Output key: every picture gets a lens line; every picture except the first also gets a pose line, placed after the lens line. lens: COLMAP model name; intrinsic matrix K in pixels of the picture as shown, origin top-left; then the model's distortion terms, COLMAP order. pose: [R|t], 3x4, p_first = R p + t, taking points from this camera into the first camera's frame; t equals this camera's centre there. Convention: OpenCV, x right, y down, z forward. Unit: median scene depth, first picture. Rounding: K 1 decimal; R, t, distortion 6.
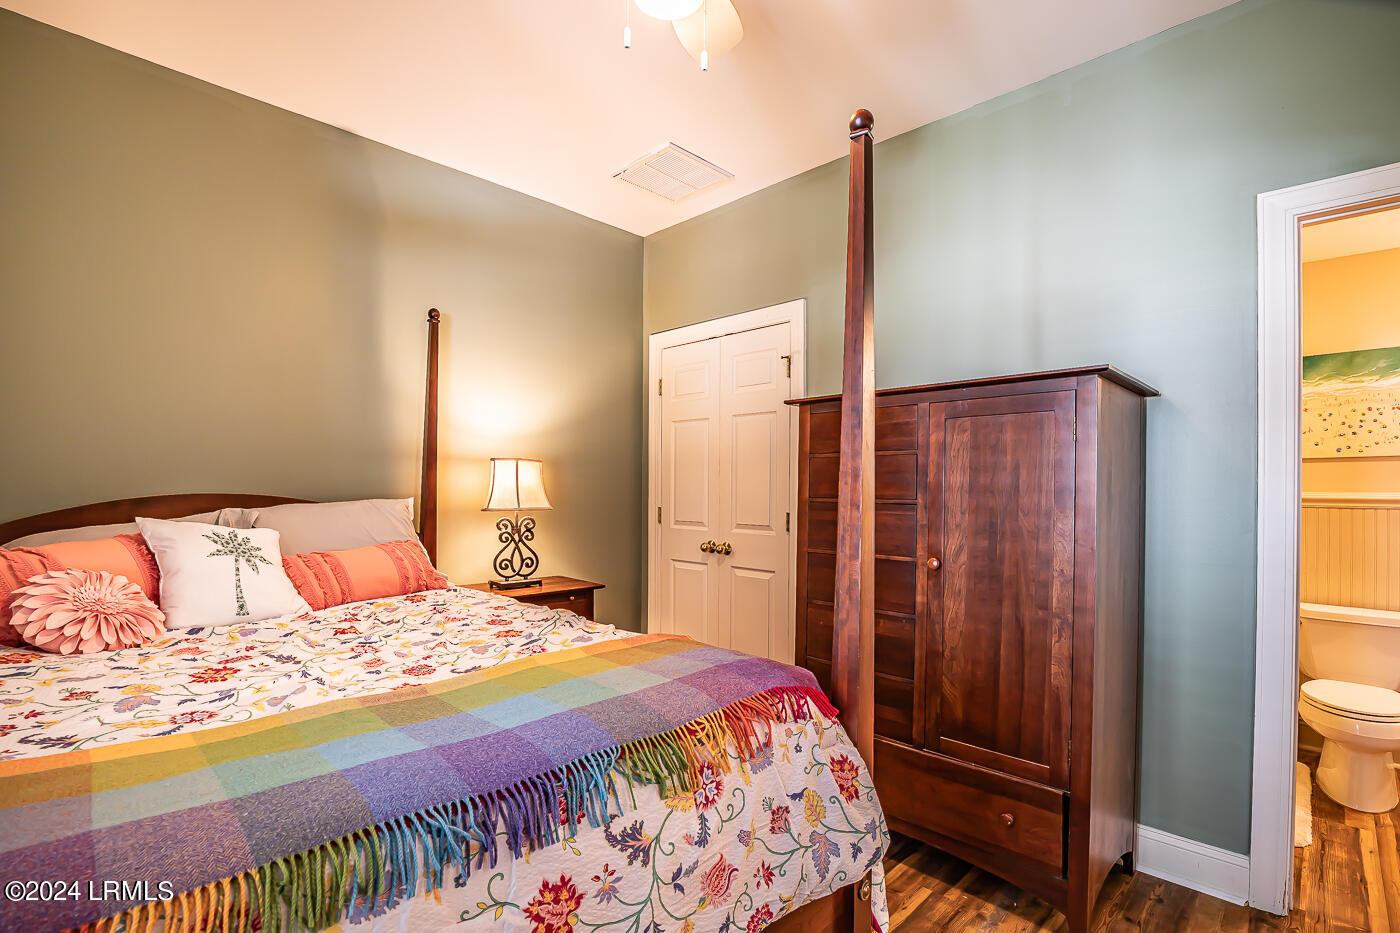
lens RADIAL K [[654.4, 0, 699.3], [0, 654.4, 487.2], [0, 0, 1]] dist [-0.031167, 0.000322]
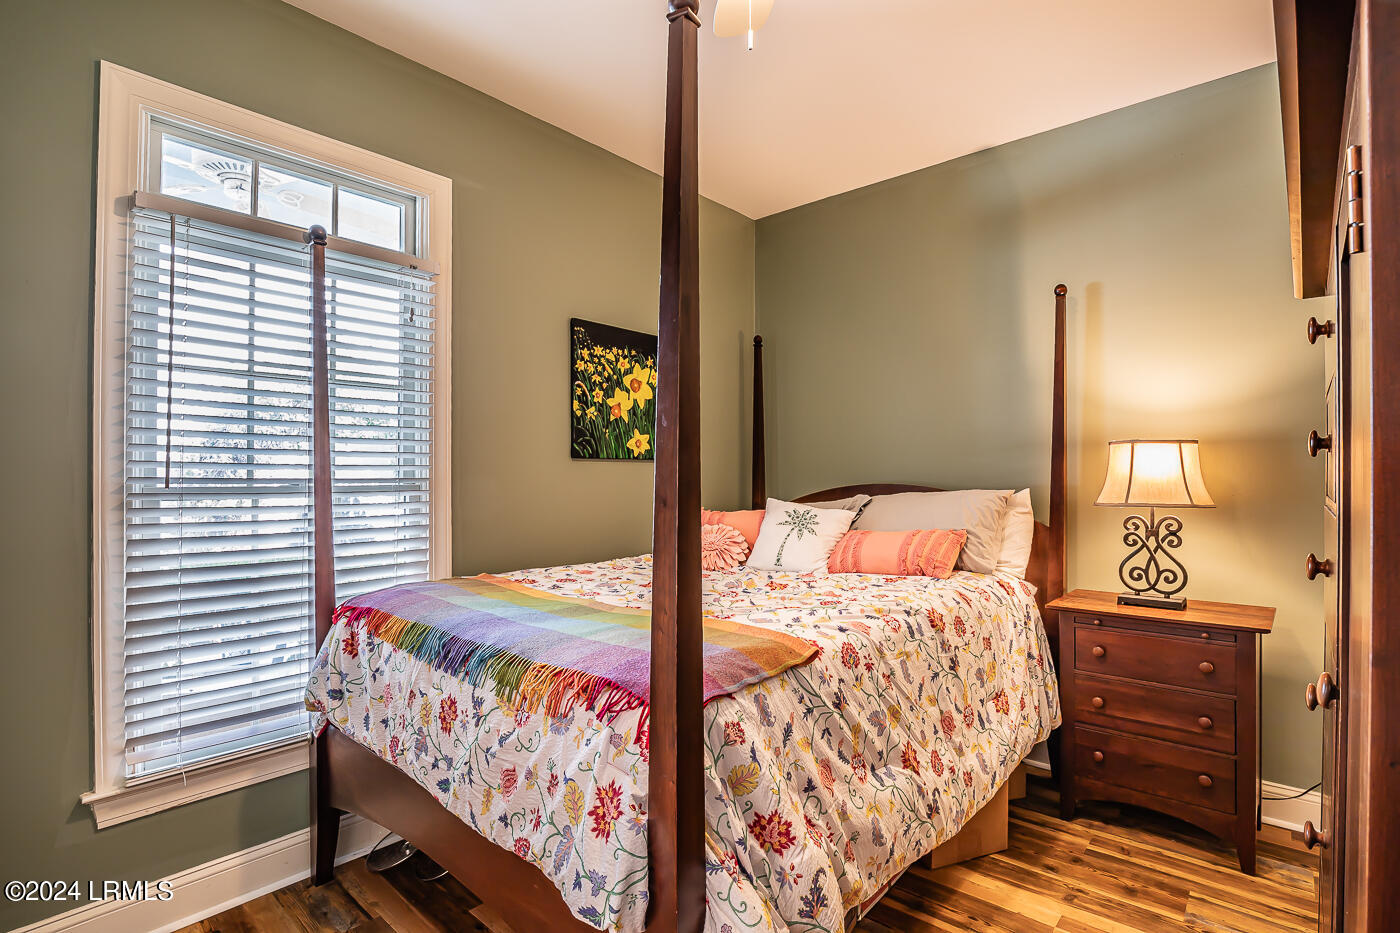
lens RADIAL K [[669.0, 0, 753.3], [0, 669.0, 471.3], [0, 0, 1]] dist [-0.027381, 0.000416]
pose [[0.097037, -0.015074, -0.995167, 0.749841], [0.004346, 0.999882, -0.014722, 0.003787], [0.995271, -0.002897, 0.097091, 0.727323]]
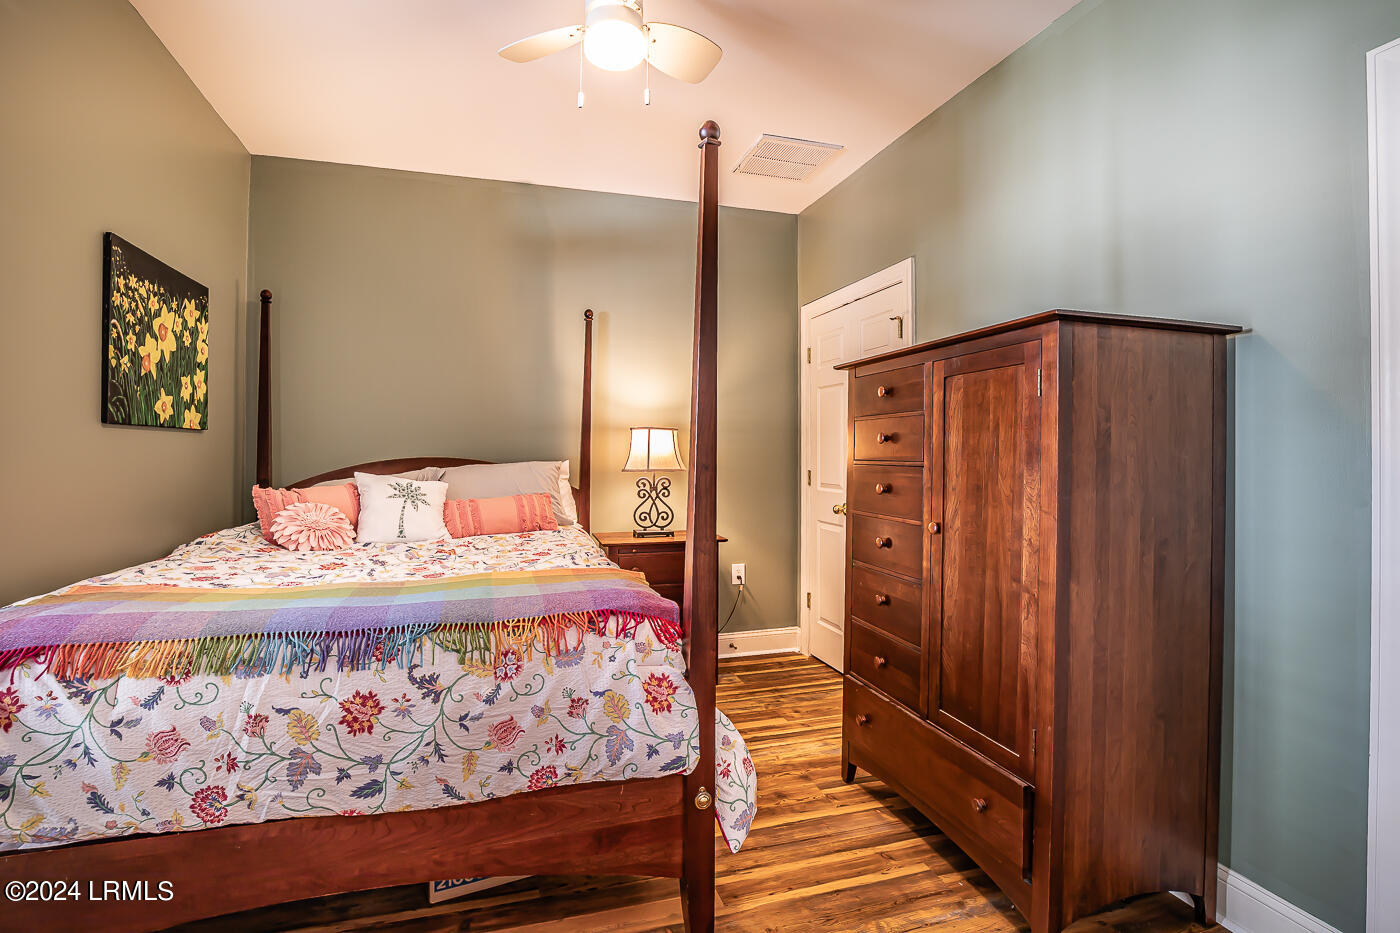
lens RADIAL K [[656.3, 0, 693.9], [0, 656.3, 445.8], [0, 0, 1]] dist [-0.028846, -0.000388]
pose [[0.881126, -0.010555, -0.472764, 0.562373], [0.005983, 0.999920, -0.011174, 0.004857], [0.472844, 0.007018, 0.881118, -0.022523]]
